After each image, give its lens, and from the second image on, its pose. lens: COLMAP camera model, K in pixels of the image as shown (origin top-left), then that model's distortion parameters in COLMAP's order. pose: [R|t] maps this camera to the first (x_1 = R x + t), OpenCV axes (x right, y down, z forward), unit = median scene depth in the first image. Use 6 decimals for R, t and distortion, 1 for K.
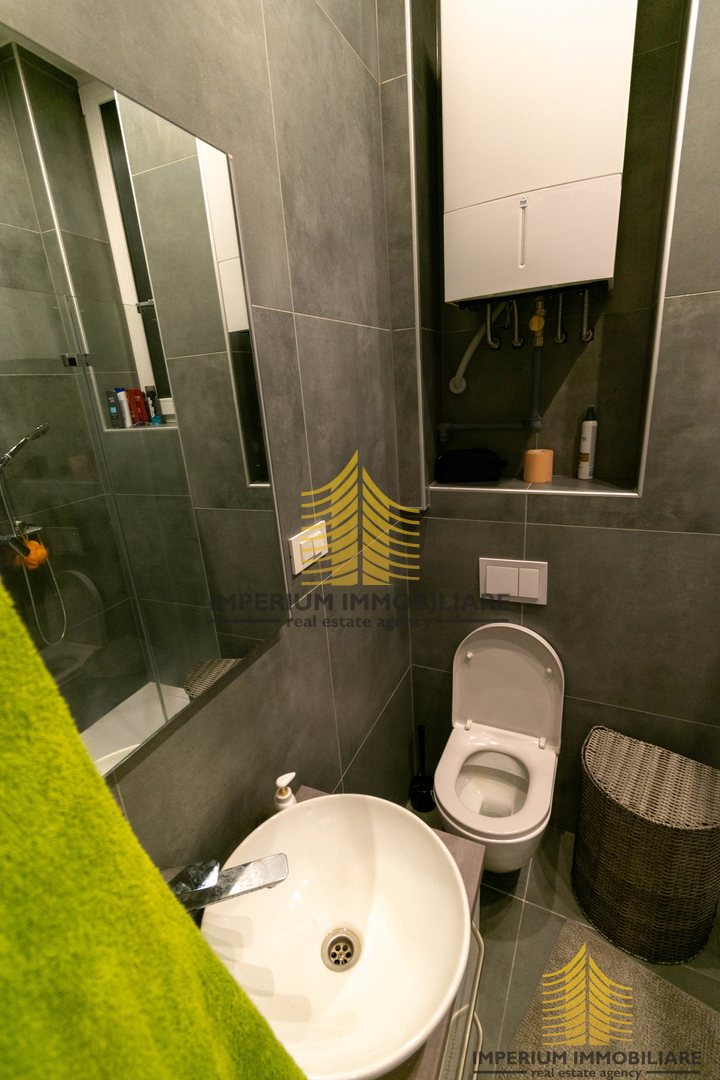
lens RADIAL K [[477.5, 0, 360.0], [0, 477.5, 540.0], [0, 0, 1]] dist [-0.000782, 0.000302]
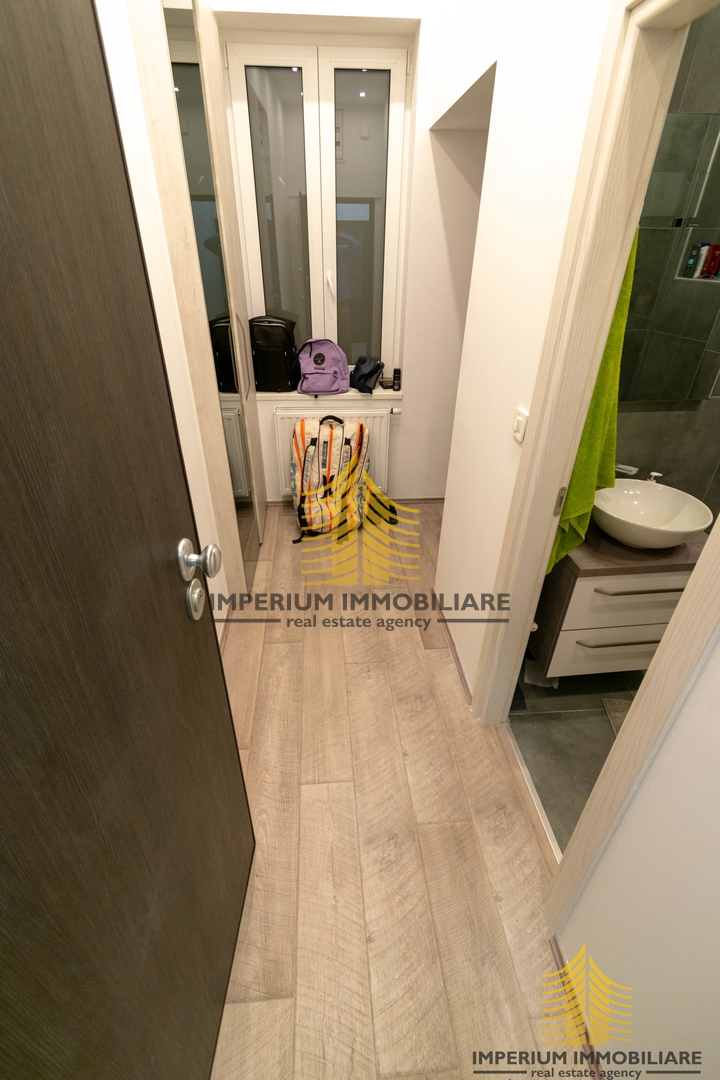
lens RADIAL K [[477.5, 0, 360.0], [0, 477.5, 540.0], [0, 0, 1]] dist [-0.000782, 0.000302]
pose [[0.521219, 0.516518, -0.679367, 0.274609], [-0.306430, 0.856233, 0.415891, 0.105943], [0.796512, -0.008591, 0.604562, -0.484241]]
